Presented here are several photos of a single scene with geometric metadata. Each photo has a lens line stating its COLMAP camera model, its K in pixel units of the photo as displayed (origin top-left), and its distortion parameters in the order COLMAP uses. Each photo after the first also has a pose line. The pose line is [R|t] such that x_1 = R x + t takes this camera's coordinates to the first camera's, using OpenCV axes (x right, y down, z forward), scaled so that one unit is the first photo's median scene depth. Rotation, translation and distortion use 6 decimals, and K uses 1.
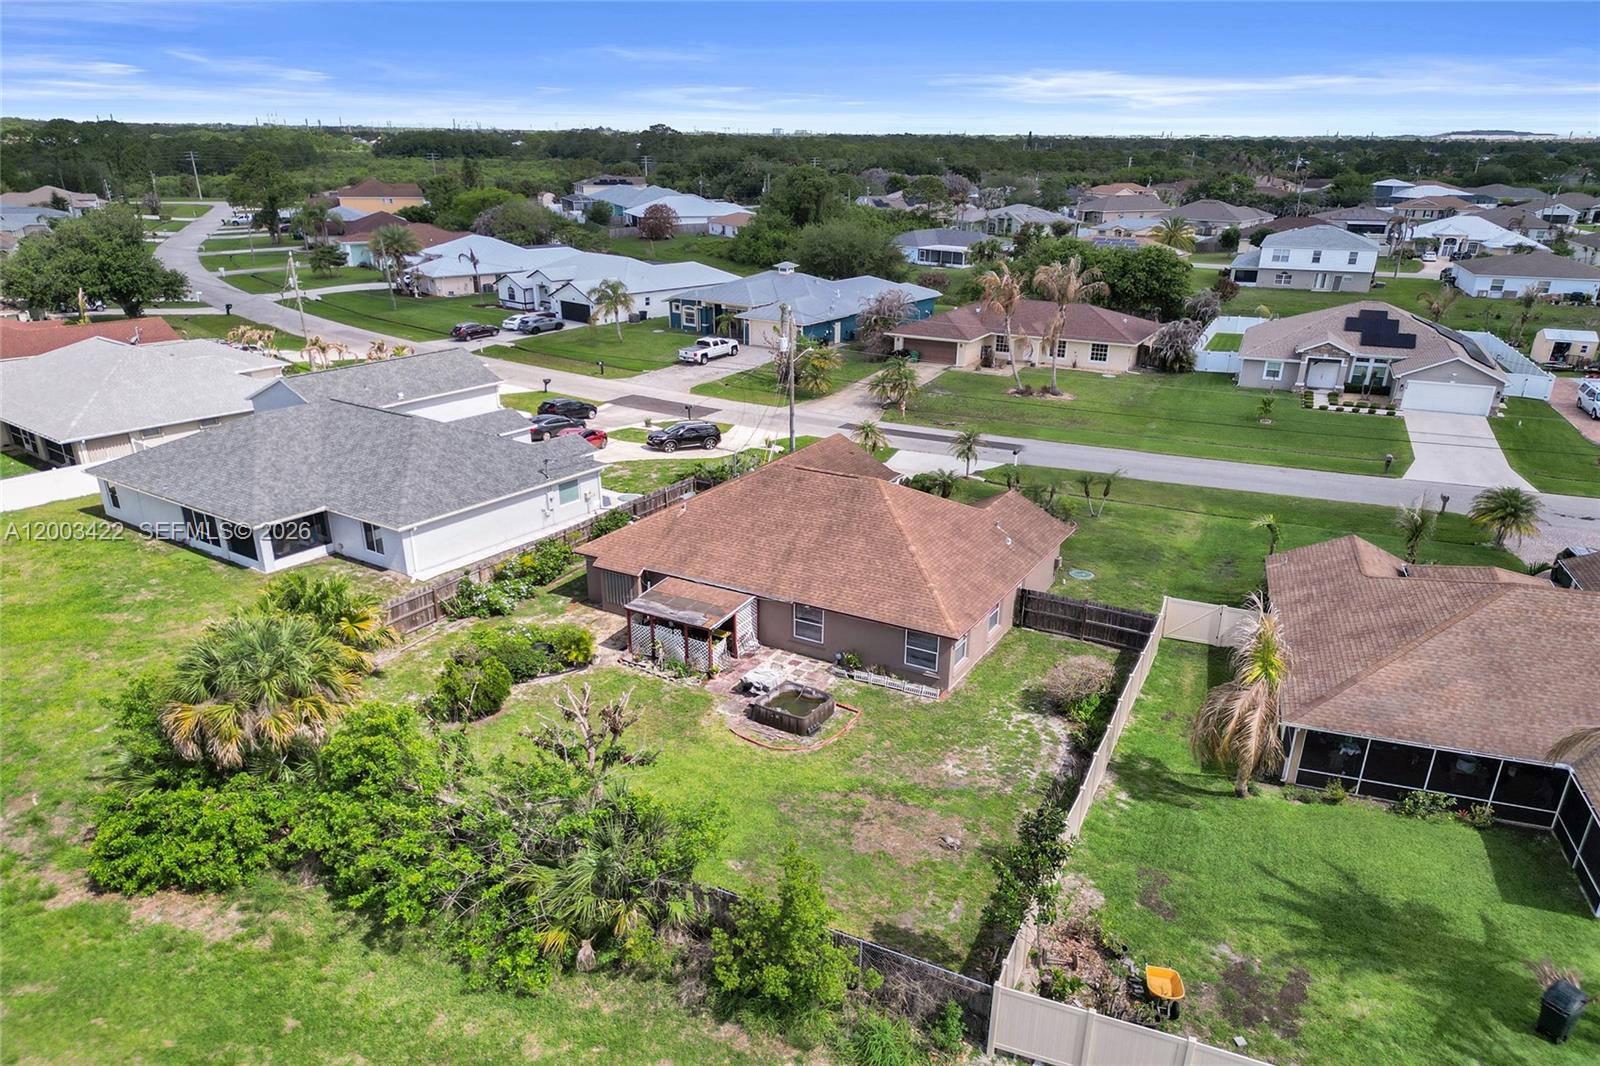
lens RADIAL K [[1135.4, 0, 803.4], [0, 1135.4, 607.6], [0, 0, 1]] dist [0.068474, -0.062812]
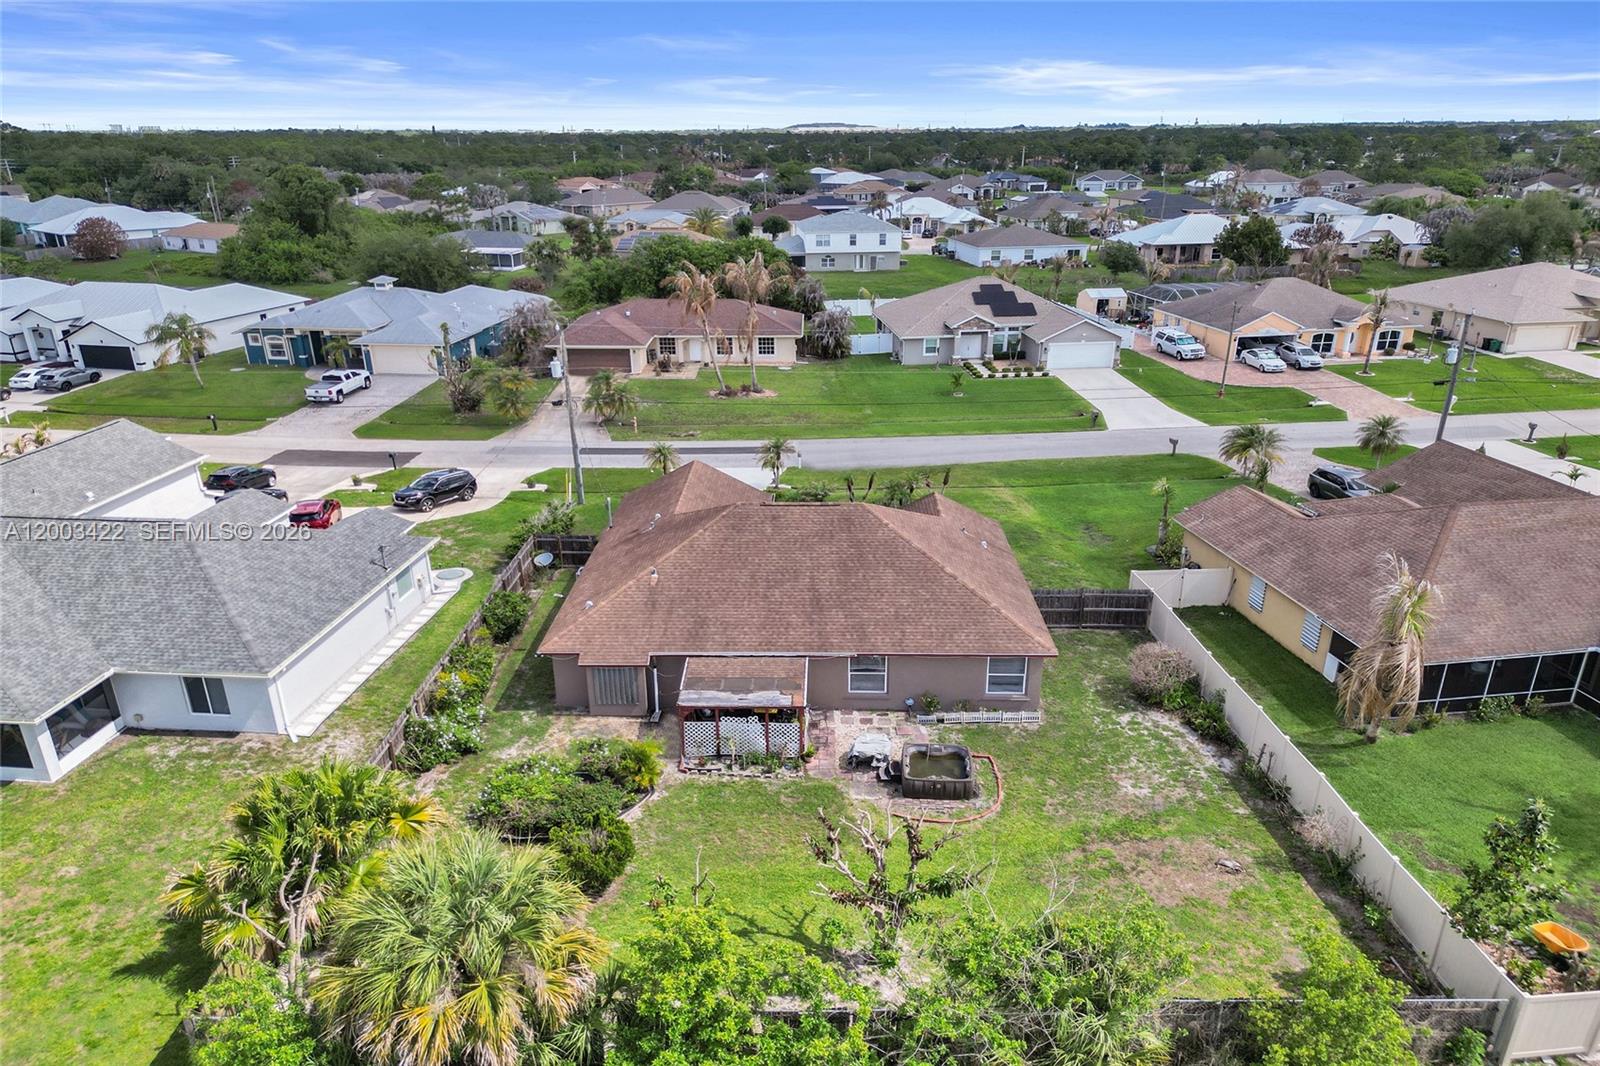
lens RADIAL K [[1122.7, 0, 804.4], [0, 1122.7, 601.9], [0, 0, 1]] dist [0.068259, -0.065785]
pose [[0.878071, -0.199210, 0.435094, -0.330208], [0.197442, 0.979049, 0.049803, -0.076736], [-0.435900, 0.042176, 0.899006, 0.174427]]
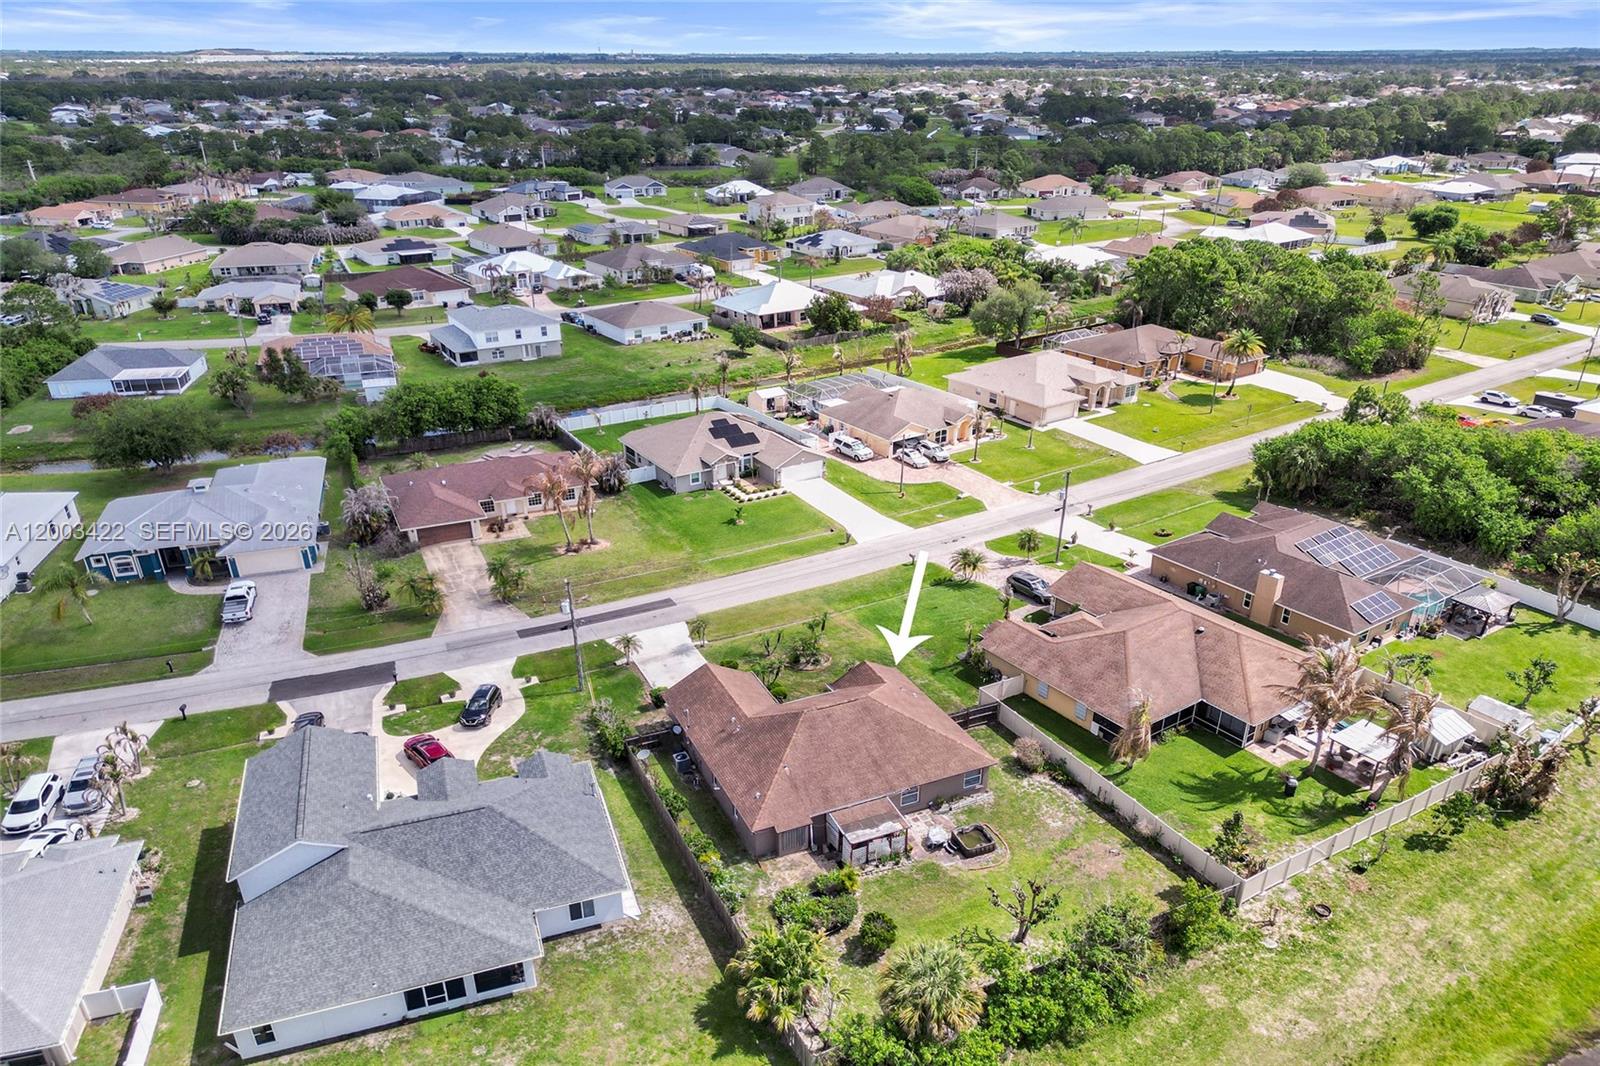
lens RADIAL K [[1135.4, 0, 803.4], [0, 1135.4, 607.6], [0, 0, 1]] dist [0.068474, -0.062812]
pose [[0.577403, -0.374517, 0.725495, -0.963248], [0.316780, 0.921741, 0.223706, -0.534063], [-0.752500, 0.100654, 0.650855, -0.009108]]
